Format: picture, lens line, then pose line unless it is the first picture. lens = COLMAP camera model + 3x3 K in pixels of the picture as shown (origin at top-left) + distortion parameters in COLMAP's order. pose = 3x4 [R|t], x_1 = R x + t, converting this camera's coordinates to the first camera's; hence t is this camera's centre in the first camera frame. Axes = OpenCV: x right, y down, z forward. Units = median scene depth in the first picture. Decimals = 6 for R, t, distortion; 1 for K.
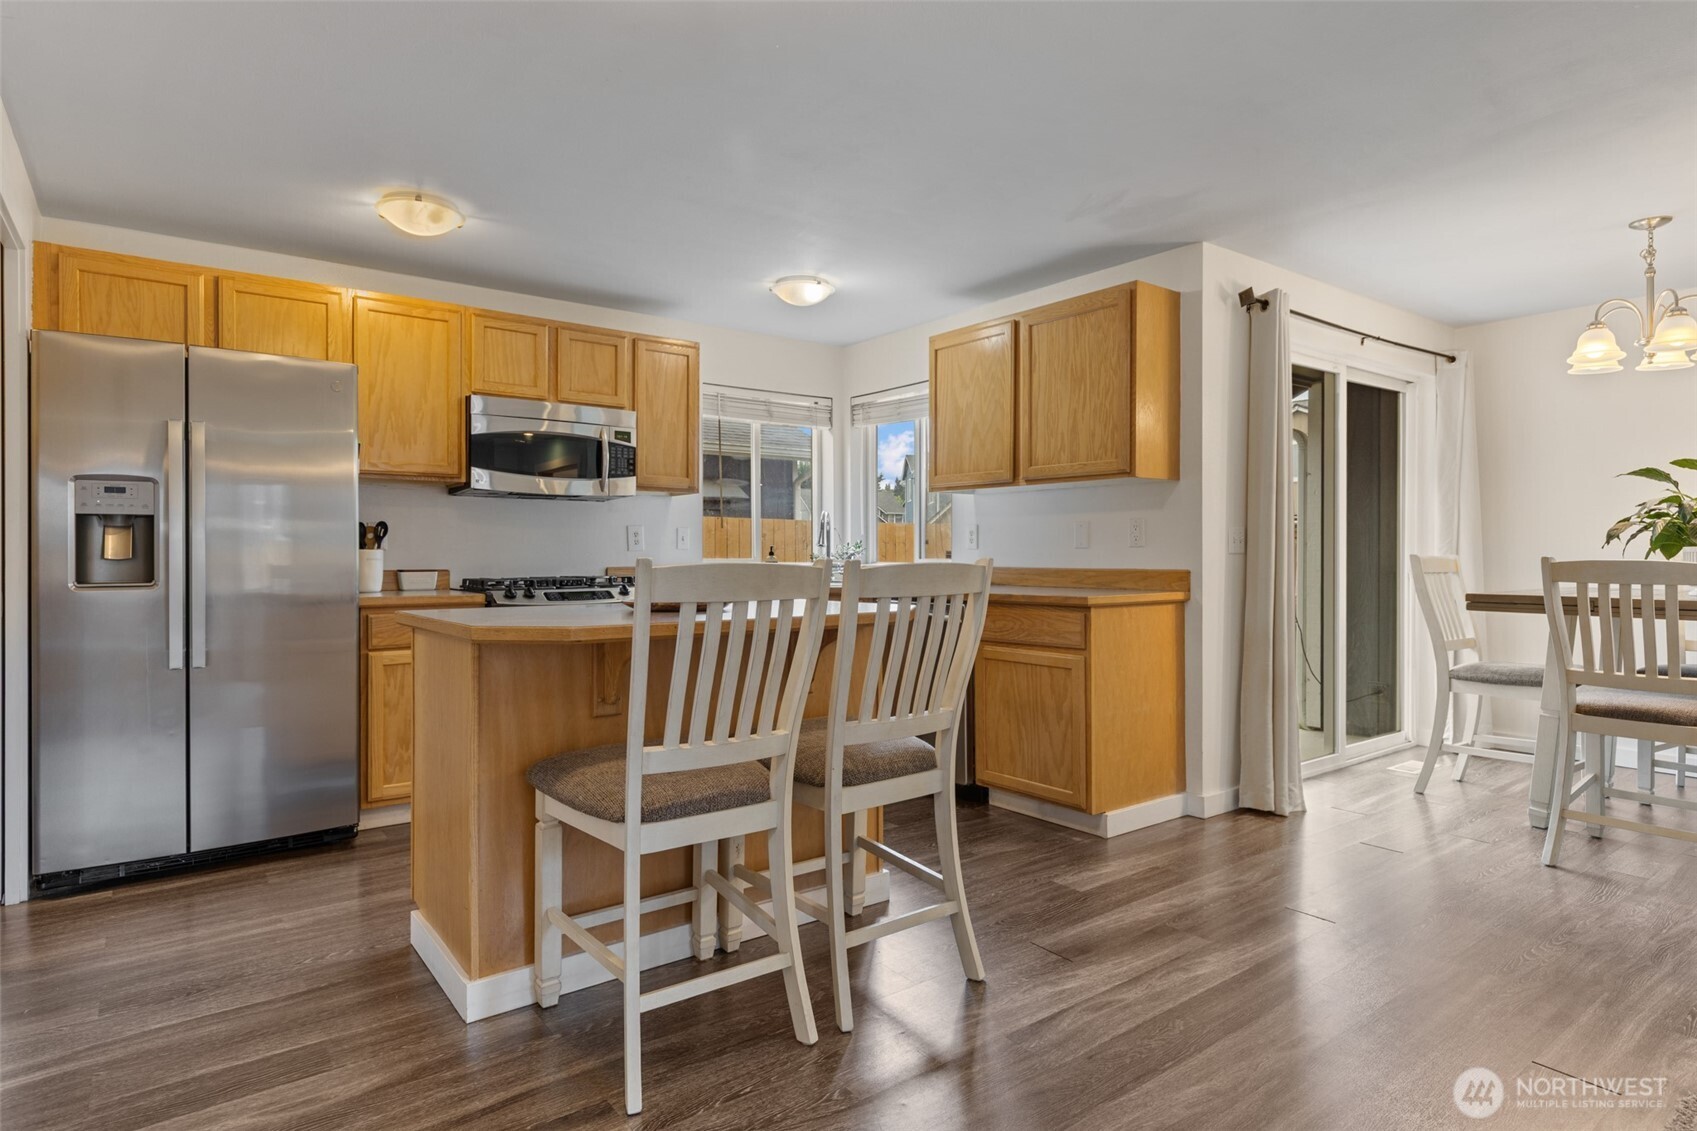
lens RADIAL K [[930.5, 0, 874.2], [0, 930.5, 558.6], [0, 0, 1]] dist [0.003140, 0.001437]
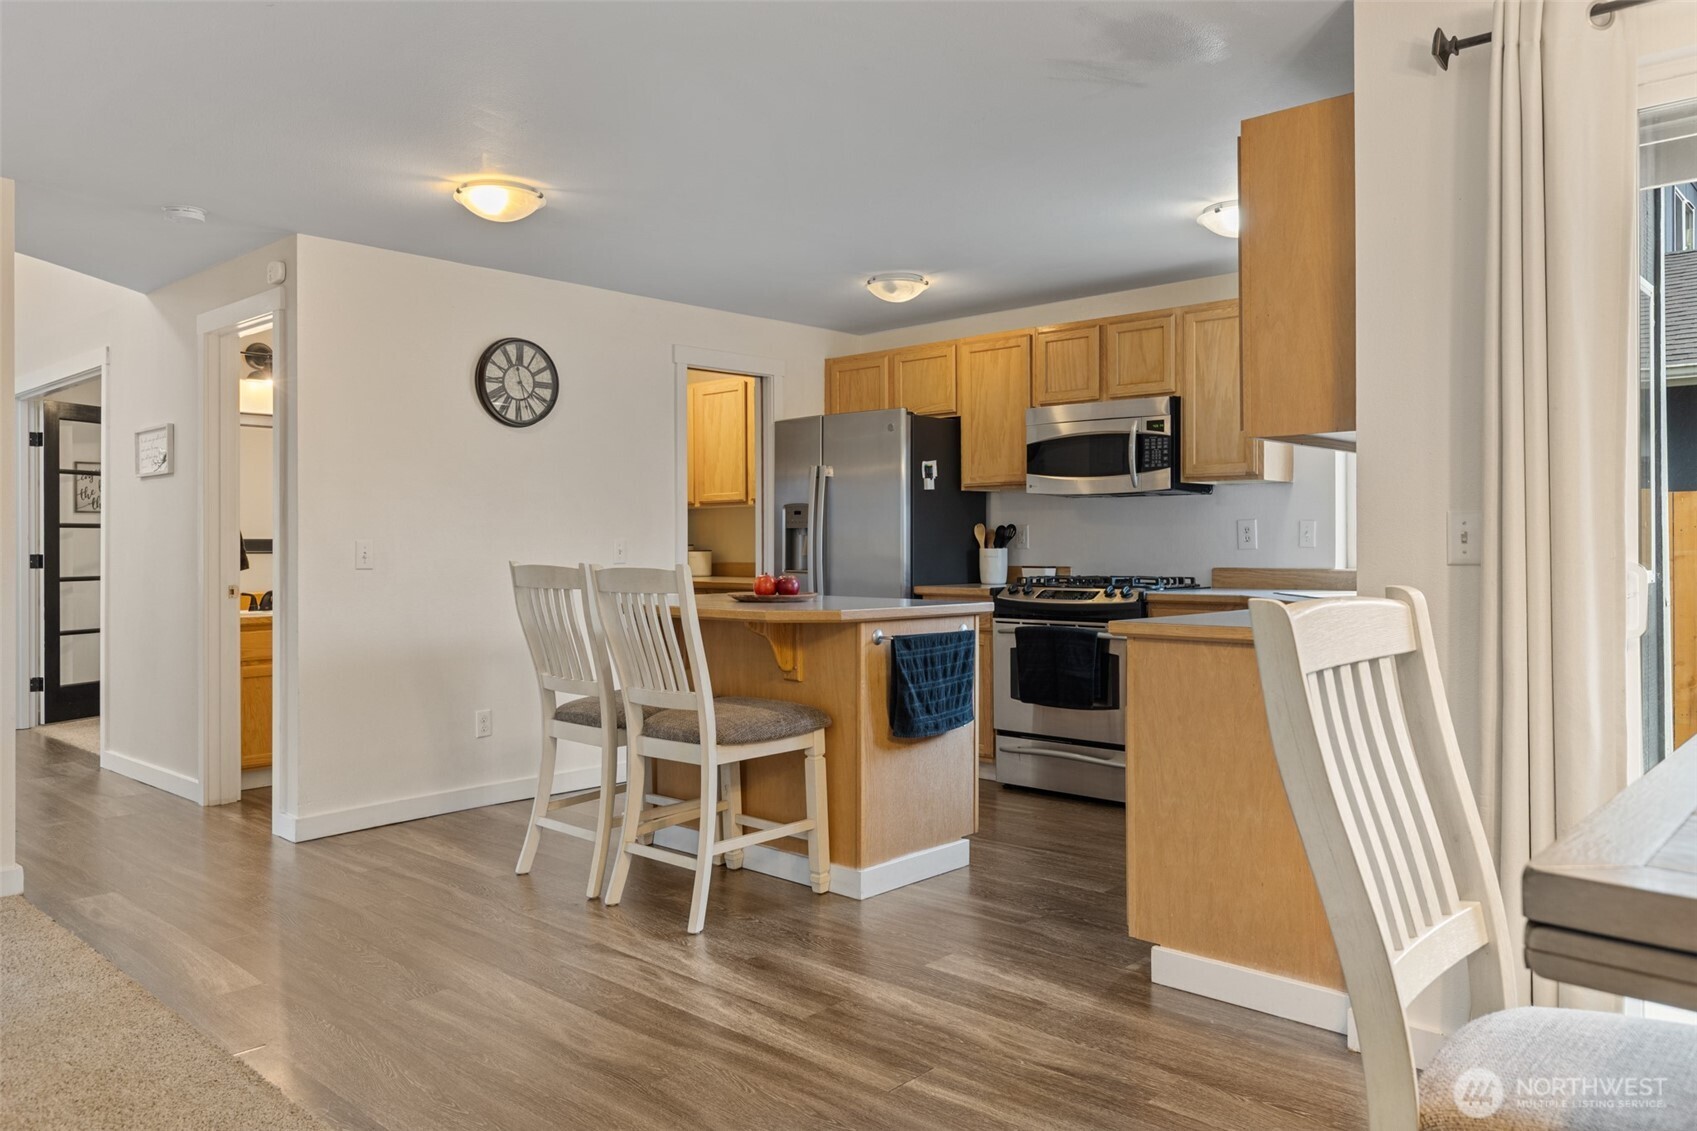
lens RADIAL K [[1197.2, 0, 844.8], [0, 1197.2, 560.5], [0, 0, 1]] dist [0.009908, -0.001623]
pose [[0.166136, 0.014676, -0.985994, 0.965681], [-0.002547, 0.999892, 0.014454, -0.016643], [0.986100, 0.000110, 0.166155, 0.571312]]
